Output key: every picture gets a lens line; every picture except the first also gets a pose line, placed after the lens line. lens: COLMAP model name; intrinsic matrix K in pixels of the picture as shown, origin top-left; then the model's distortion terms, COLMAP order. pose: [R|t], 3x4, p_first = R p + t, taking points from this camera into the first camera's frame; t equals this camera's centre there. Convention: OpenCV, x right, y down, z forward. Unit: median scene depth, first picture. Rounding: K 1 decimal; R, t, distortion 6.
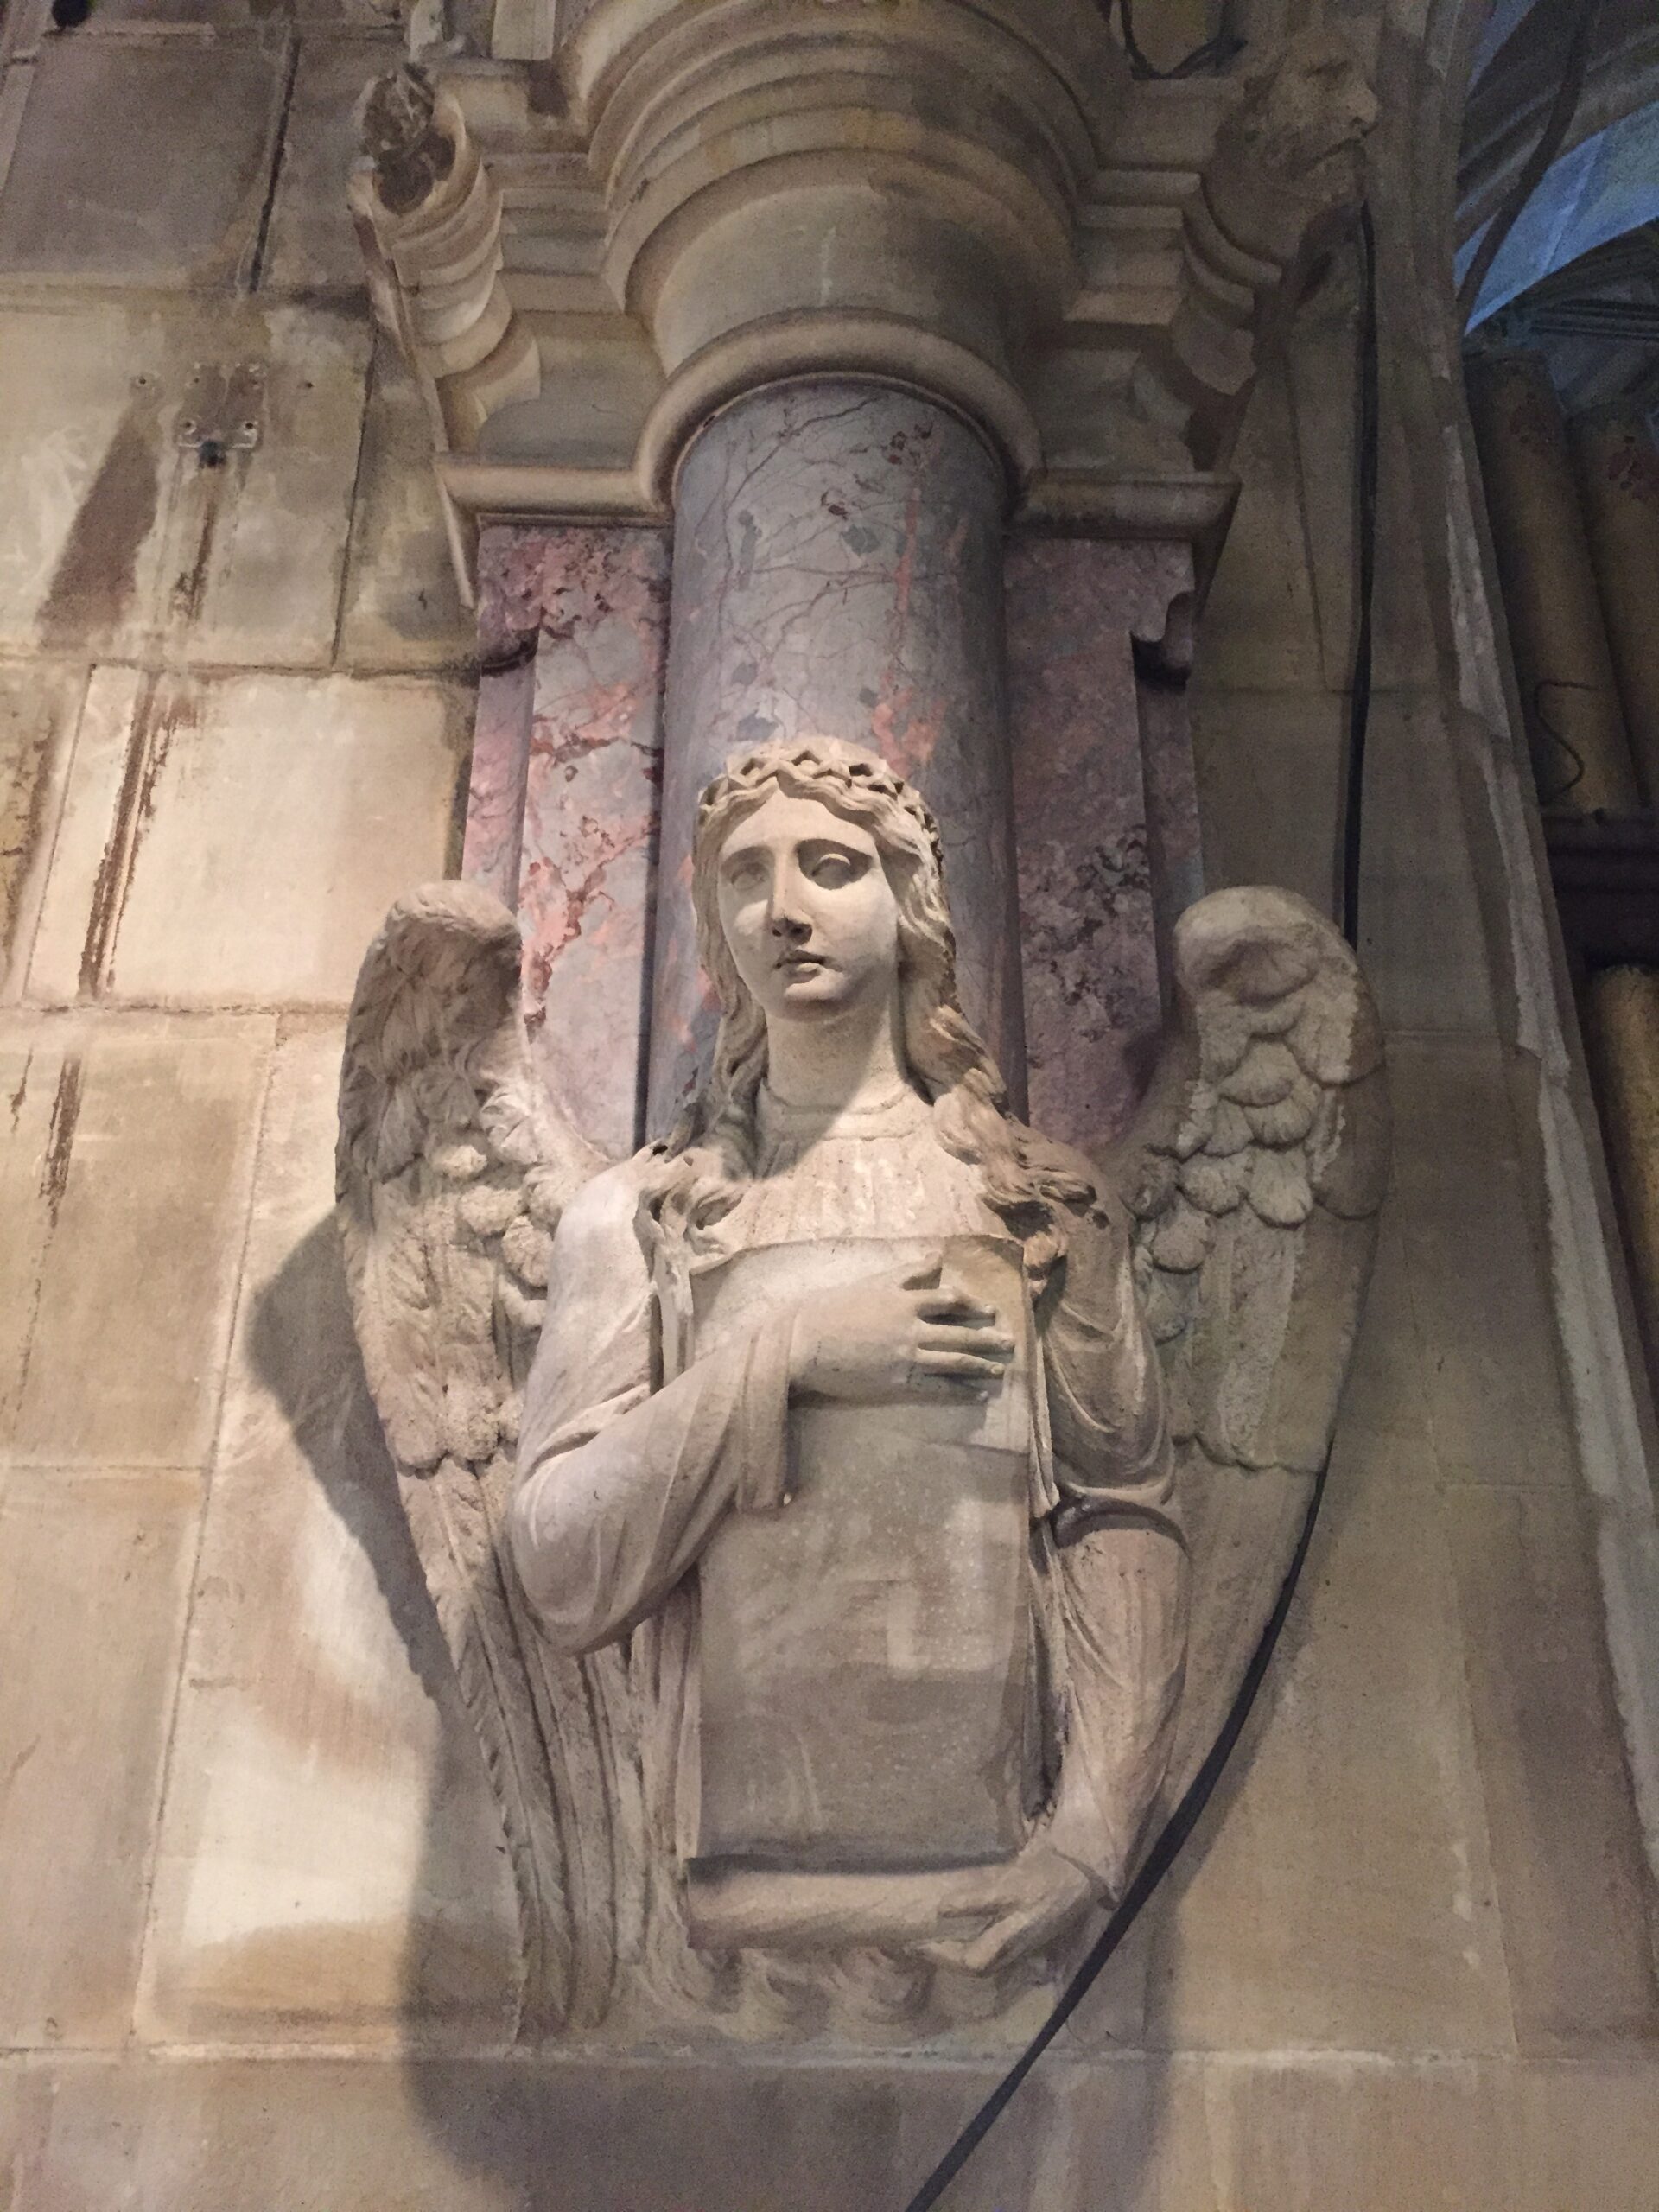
lens RADIAL K [[1888.7, 0, 827.5], [0, 1888.7, 1109.6], [0, 0, 1]] dist [0.067428, -0.084565]
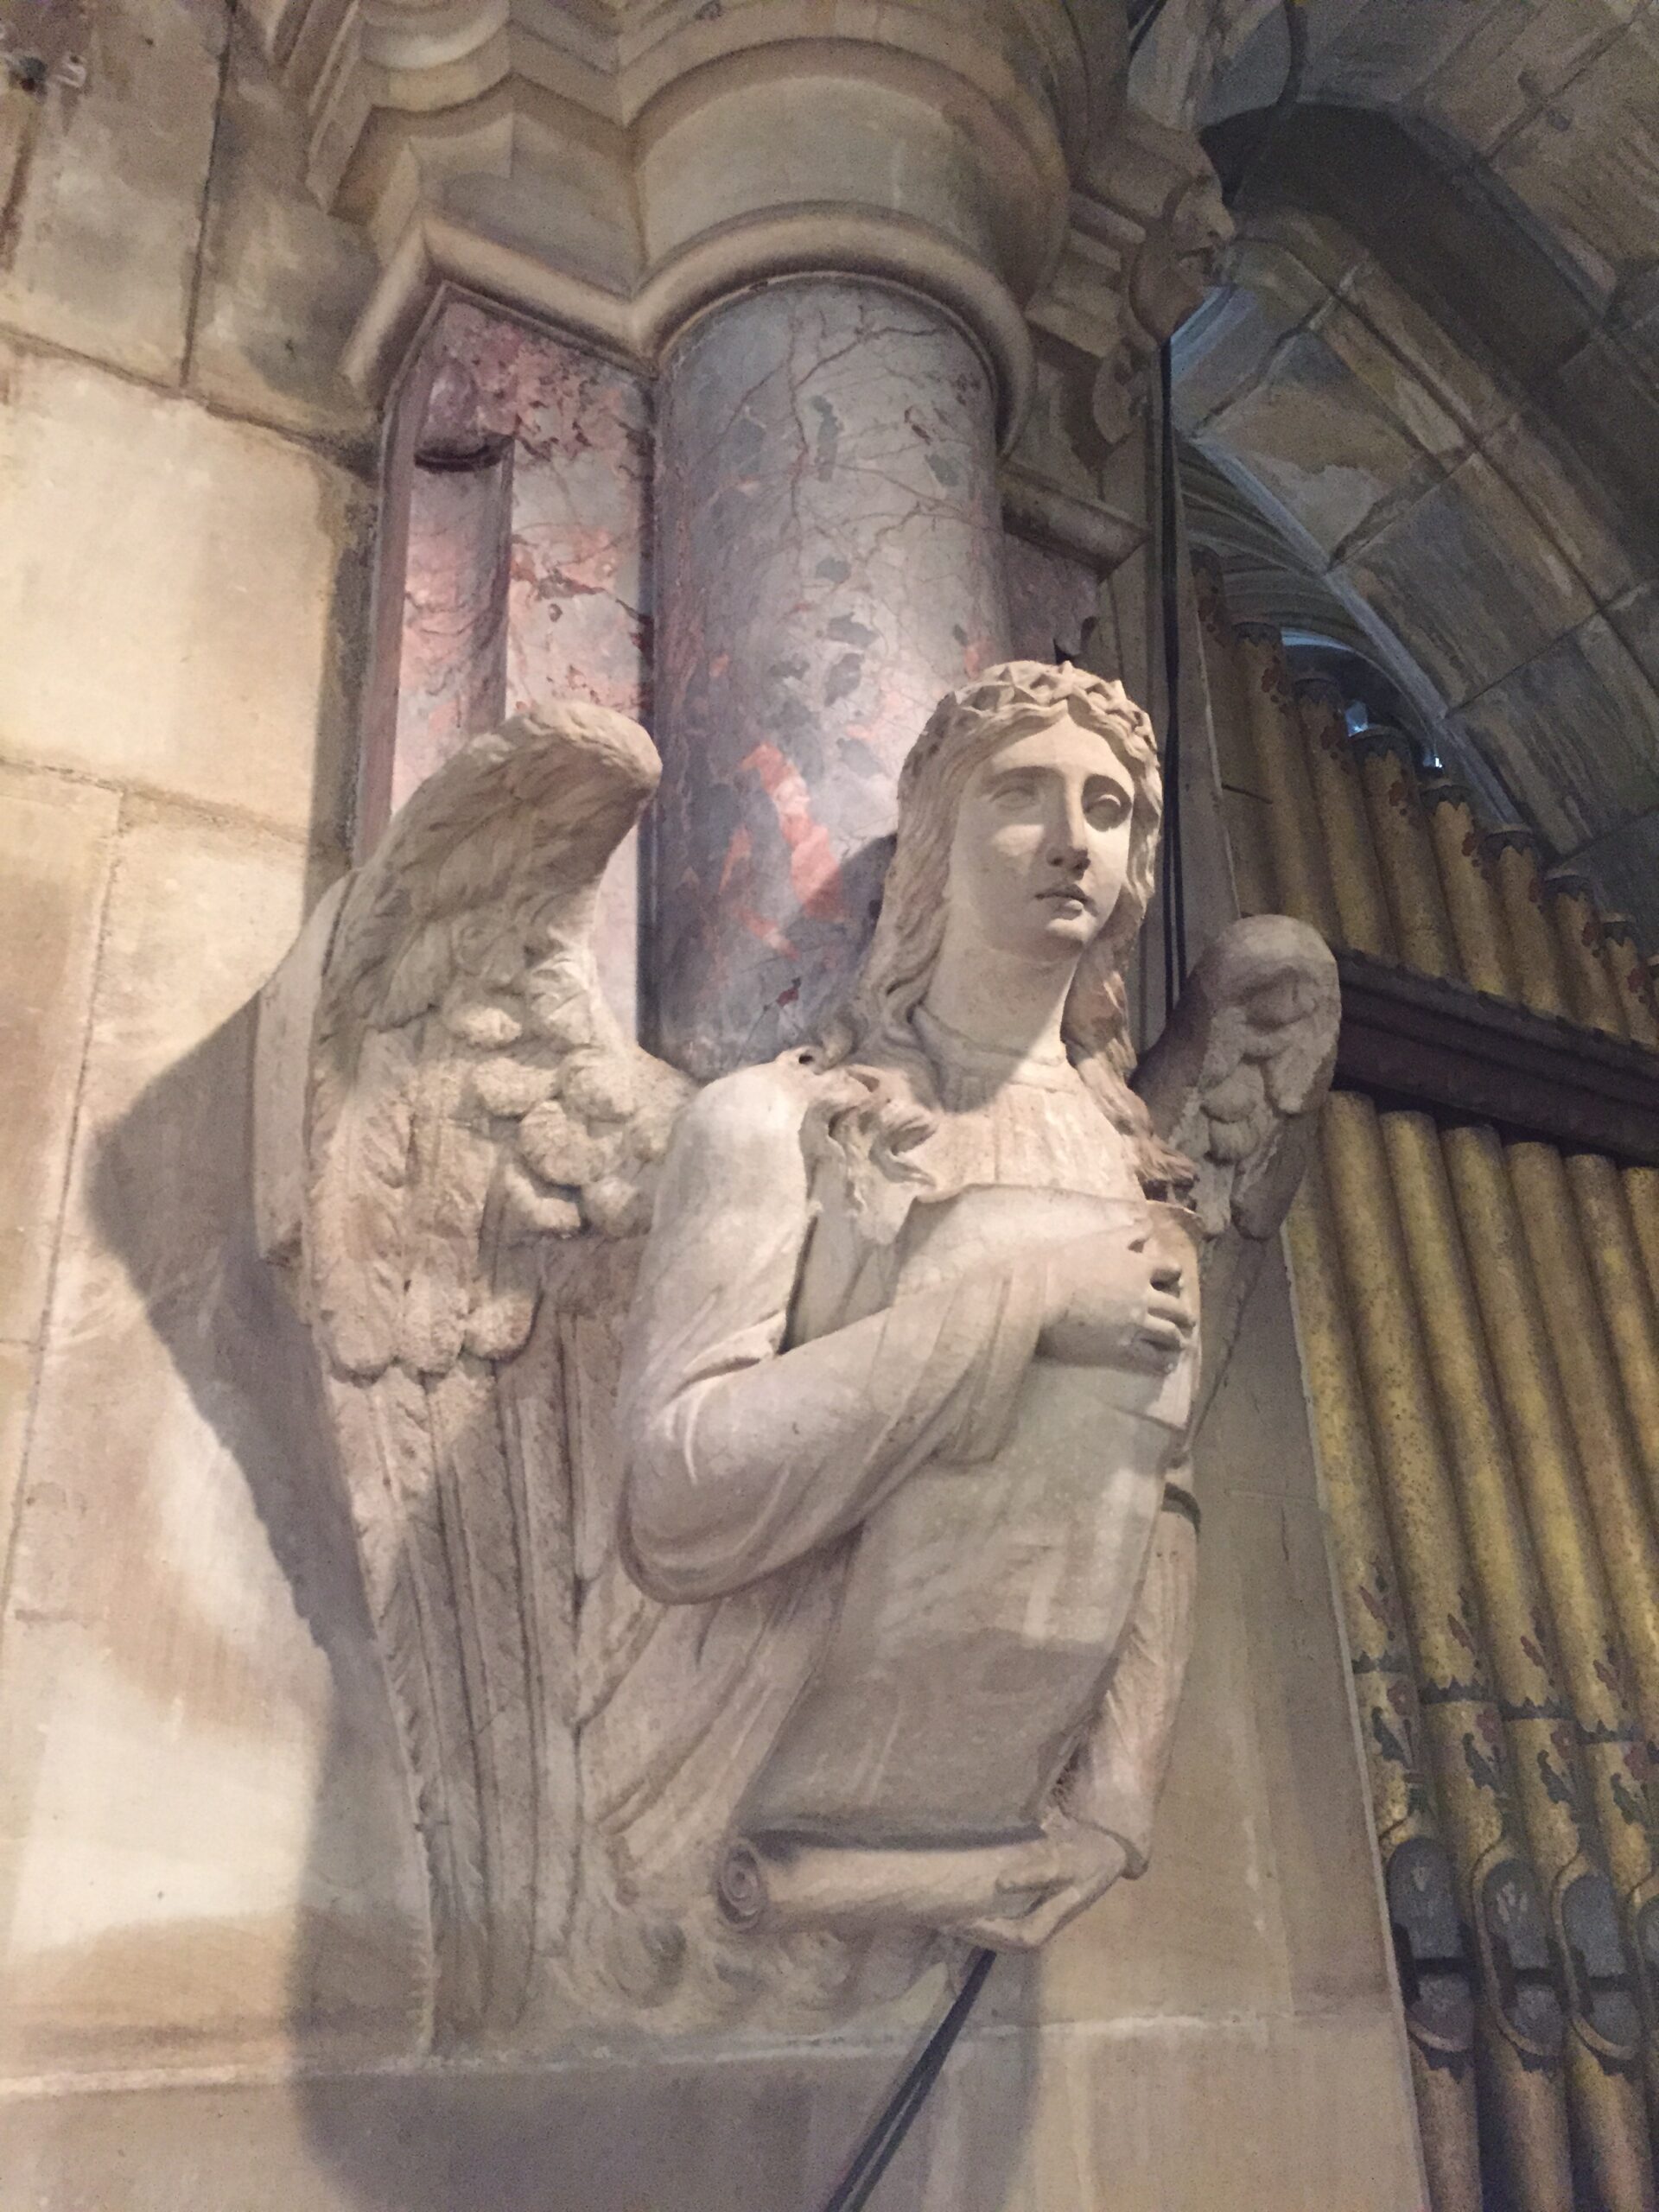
lens RADIAL K [[1888.7, 0, 832.4], [0, 1888.7, 1108.5], [0, 0, 1]] dist [0.067428, -0.084565]
pose [[0.867373, 0.175041, 0.465859, -0.458015], [-0.176147, 0.983486, -0.041567, 0.073668], [-0.465442, -0.046006, 0.883882, 0.172078]]
